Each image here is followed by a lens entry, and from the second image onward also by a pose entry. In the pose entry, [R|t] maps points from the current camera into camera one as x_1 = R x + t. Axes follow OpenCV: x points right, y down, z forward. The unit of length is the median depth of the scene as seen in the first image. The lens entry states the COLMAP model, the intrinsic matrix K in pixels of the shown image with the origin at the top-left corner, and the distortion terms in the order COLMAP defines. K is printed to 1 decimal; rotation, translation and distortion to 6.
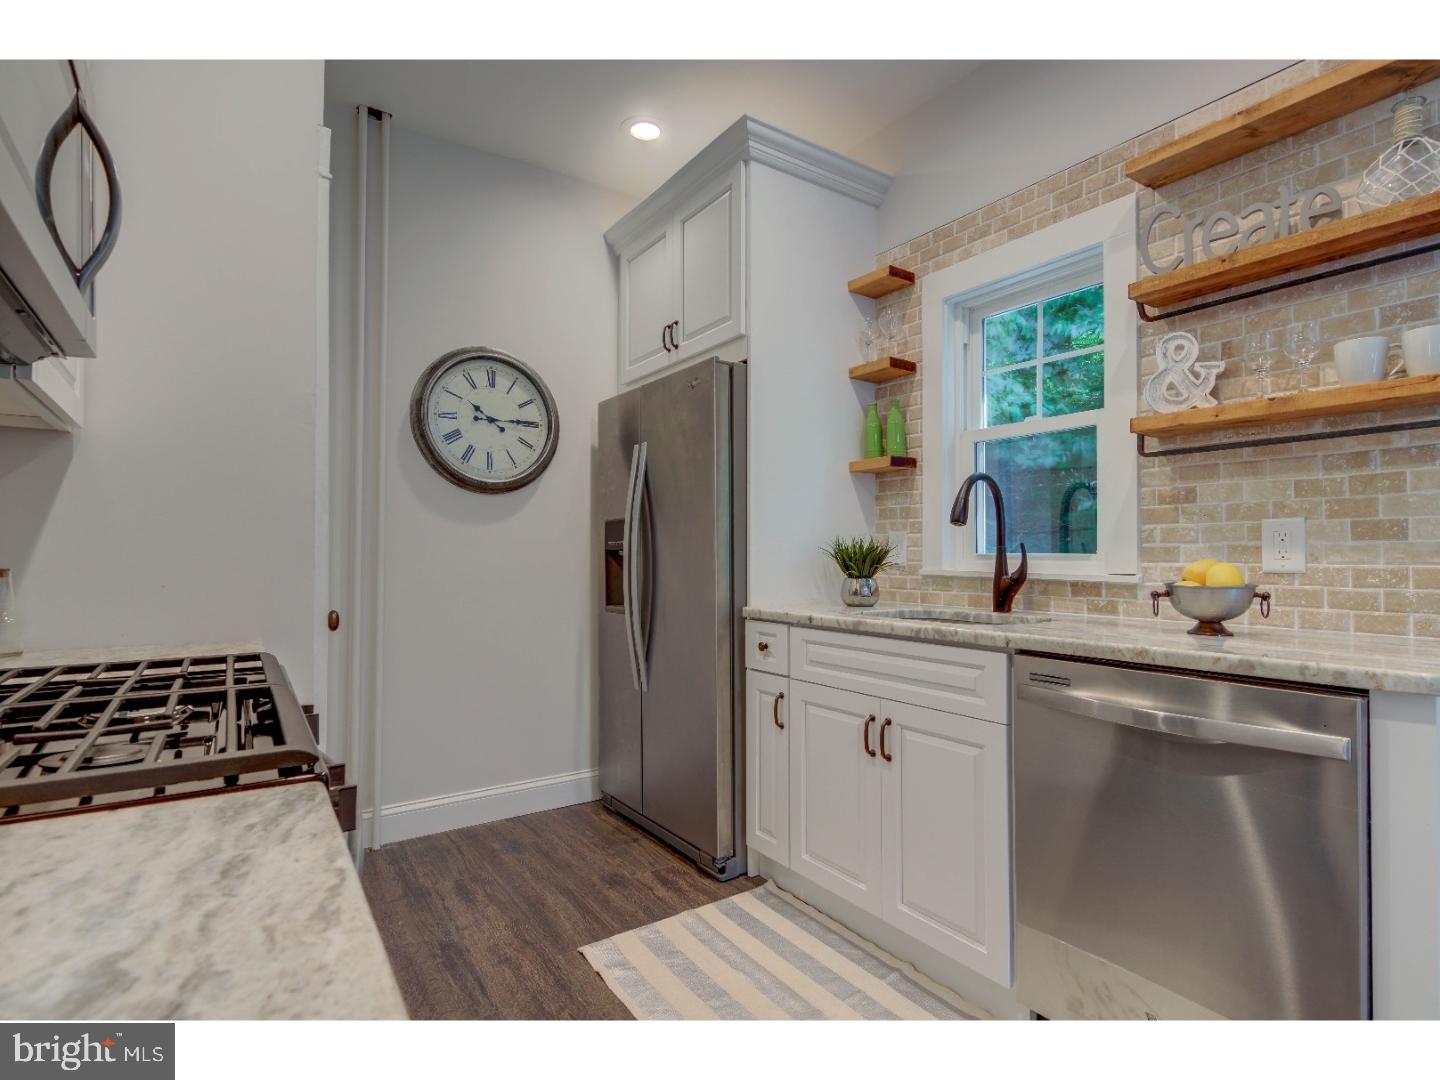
lens RADIAL K [[726.3, 0, 720.5], [0, 726.3, 544.7], [0, 0, 1]] dist [0.015201, -0.012444]
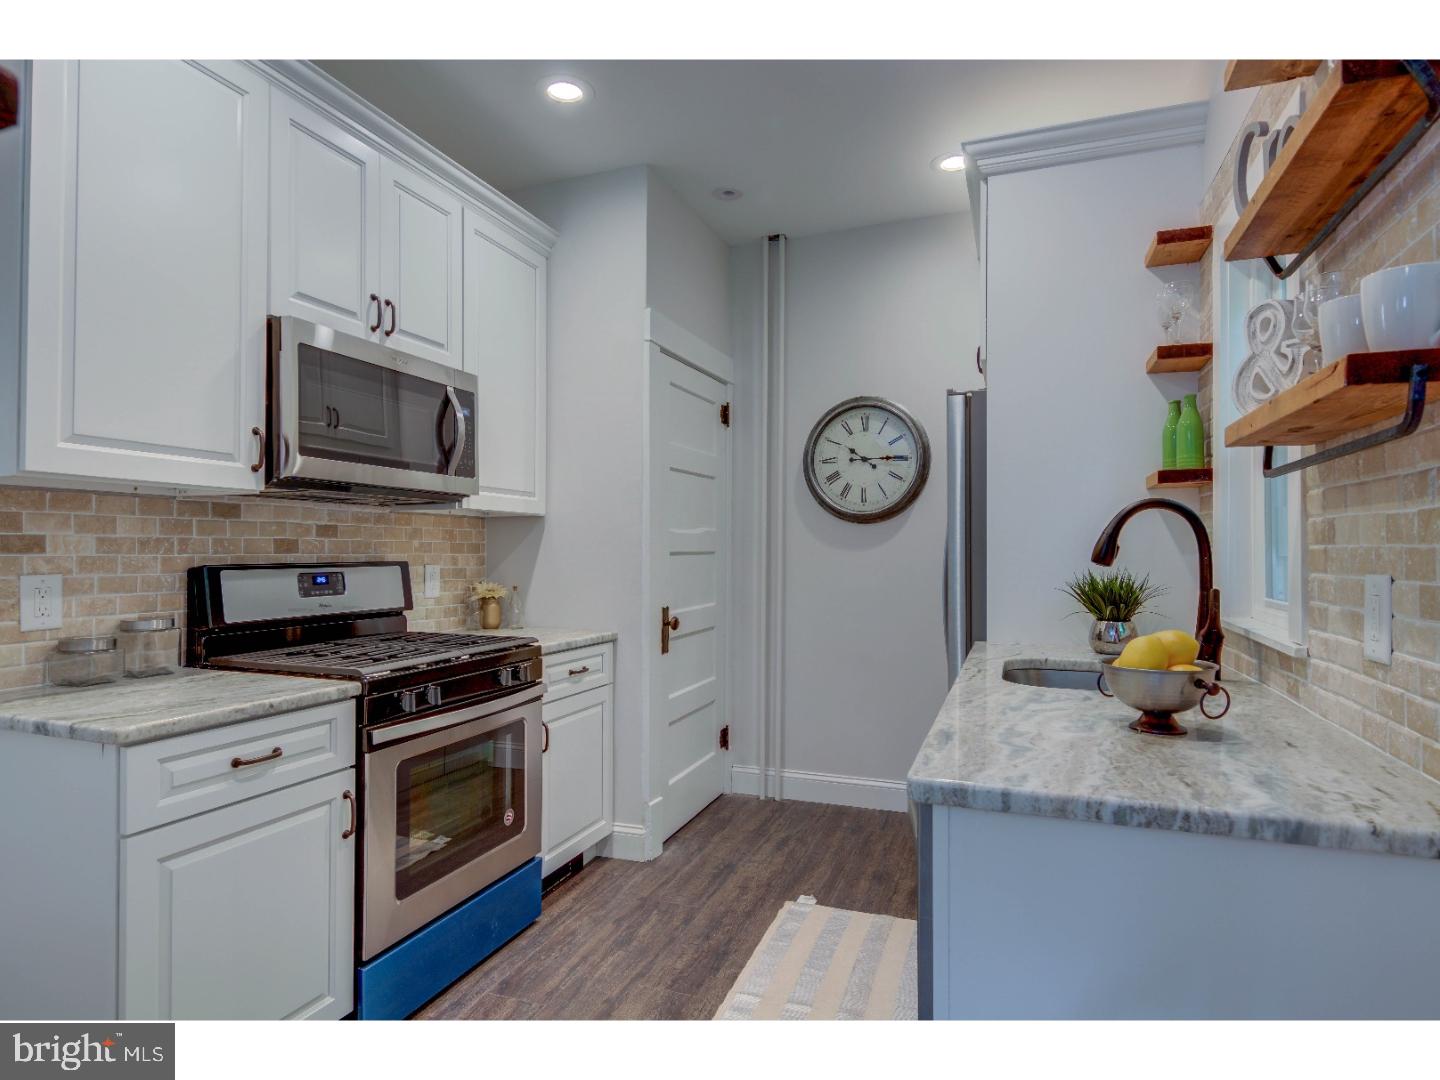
lens RADIAL K [[805.0, 0, 720.0], [0, 805.0, 540.0], [0, 0, 1]] dist [0.025772, 0.000504]
pose [[0.573574, -0.009835, -0.819095, 0.882497], [0.010581, 0.999933, -0.004597, -0.059115], [0.819085, -0.006031, 0.573640, 0.115232]]
